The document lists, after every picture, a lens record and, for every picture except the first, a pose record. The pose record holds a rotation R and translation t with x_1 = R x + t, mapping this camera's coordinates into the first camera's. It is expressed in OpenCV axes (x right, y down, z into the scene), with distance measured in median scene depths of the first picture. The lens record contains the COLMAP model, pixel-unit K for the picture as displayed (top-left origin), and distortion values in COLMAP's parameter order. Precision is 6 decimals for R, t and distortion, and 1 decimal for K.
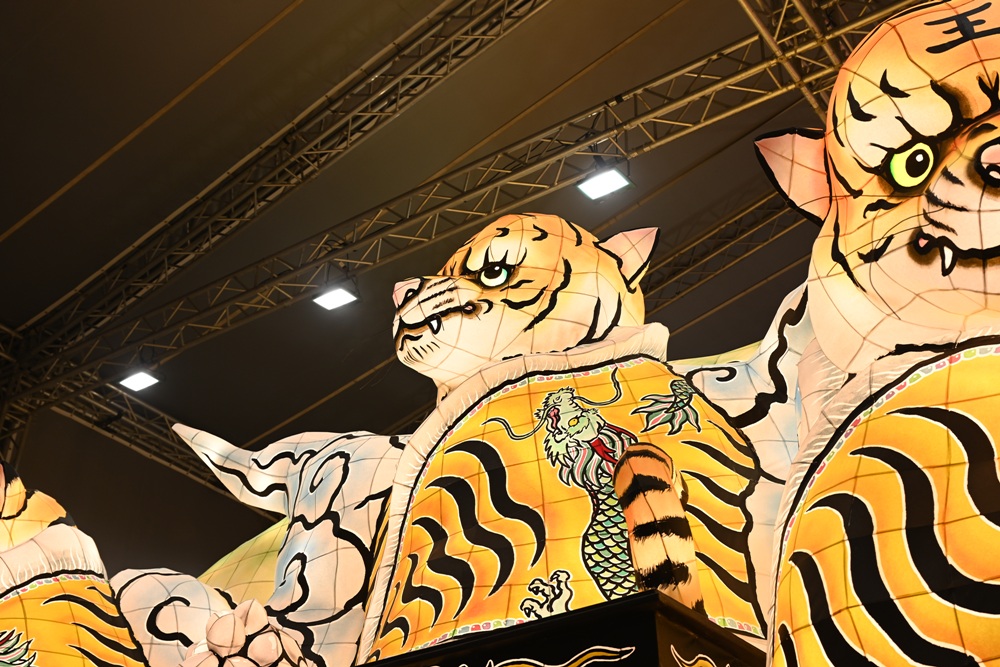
lens RADIAL K [[1229.6, 0, 500.0], [0, 1229.6, 333.5], [0, 0, 1]] dist [-0.013336, 0.010794]
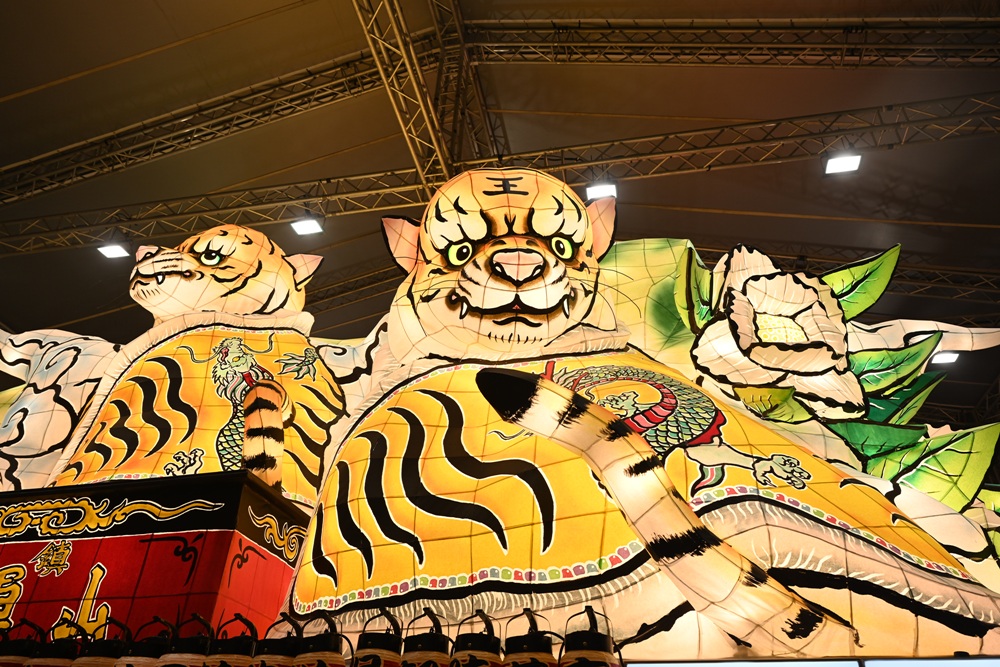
lens RADIAL K [[702.6, 0, 500.0], [0, 702.6, 333.5], [0, 0, 1]] dist [0.000731, -0.000492]
pose [[0.909255, 0.227585, 0.348512, 0.043849], [-0.226268, 0.973021, -0.045078, 0.003264], [-0.349369, -0.037870, 0.936220, 0.030468]]
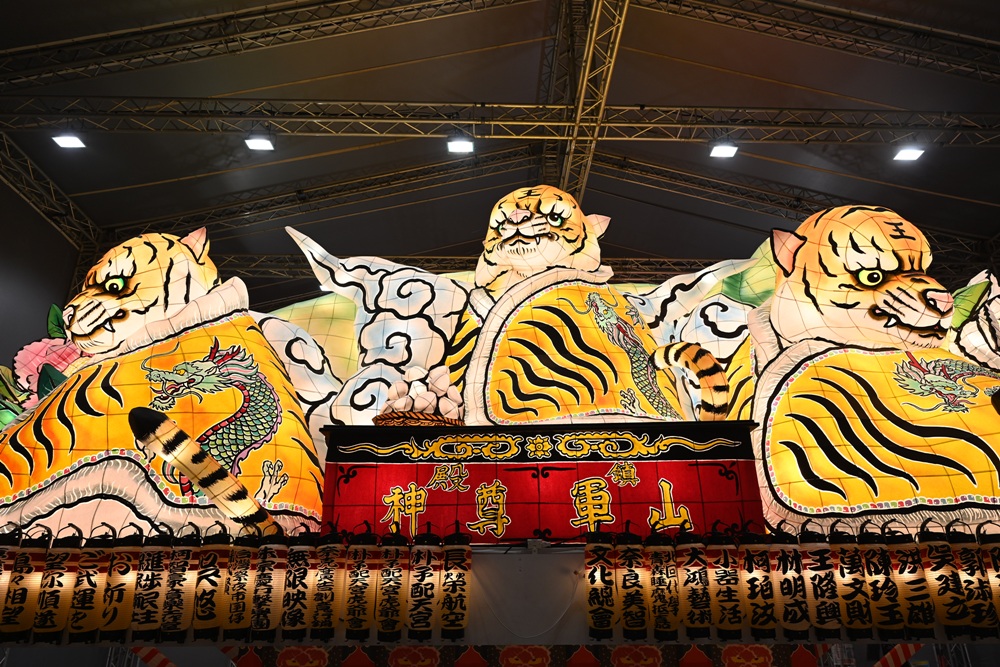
lens RADIAL K [[668.5, 0, 500.0], [0, 668.5, 333.5], [0, 0, 1]] dist [-0.005381, 0.001056]
pose [[0.795820, 0.200505, 0.571374, -0.681258], [-0.307629, 0.946622, 0.096285, 0.049926], [-0.521570, -0.252396, 0.815022, 0.161585]]
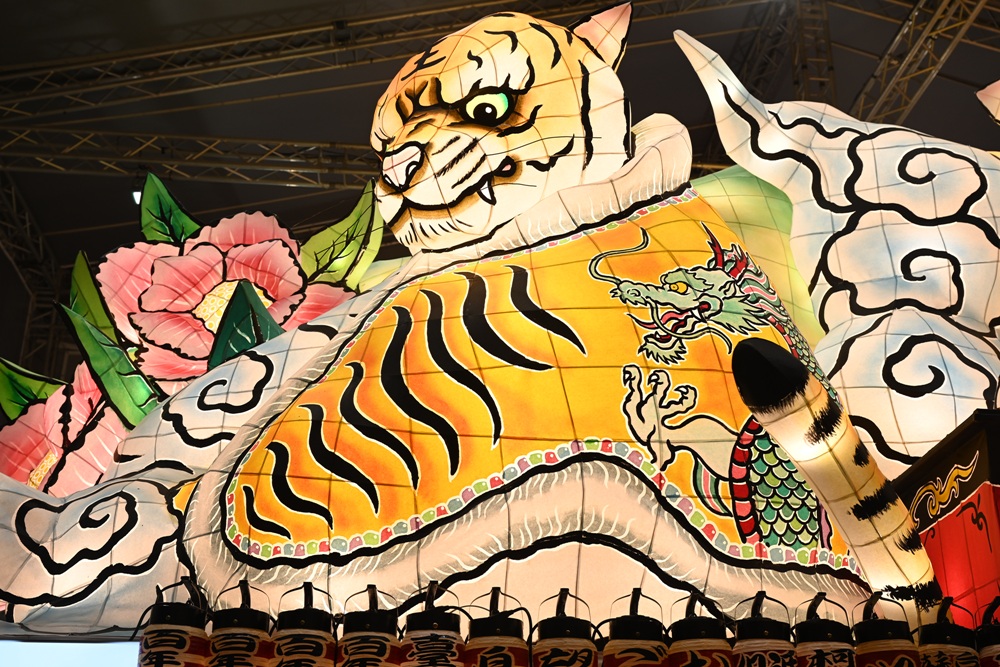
lens RADIAL K [[1229.6, 0, 500.0], [0, 1229.6, 333.5], [0, 0, 1]] dist [-0.013336, 0.010794]
pose [[0.762268, 0.235565, 0.602873, -1.036946], [-0.346364, 0.935295, 0.072485, 0.316222], [-0.546789, -0.264067, 0.794538, 0.520318]]
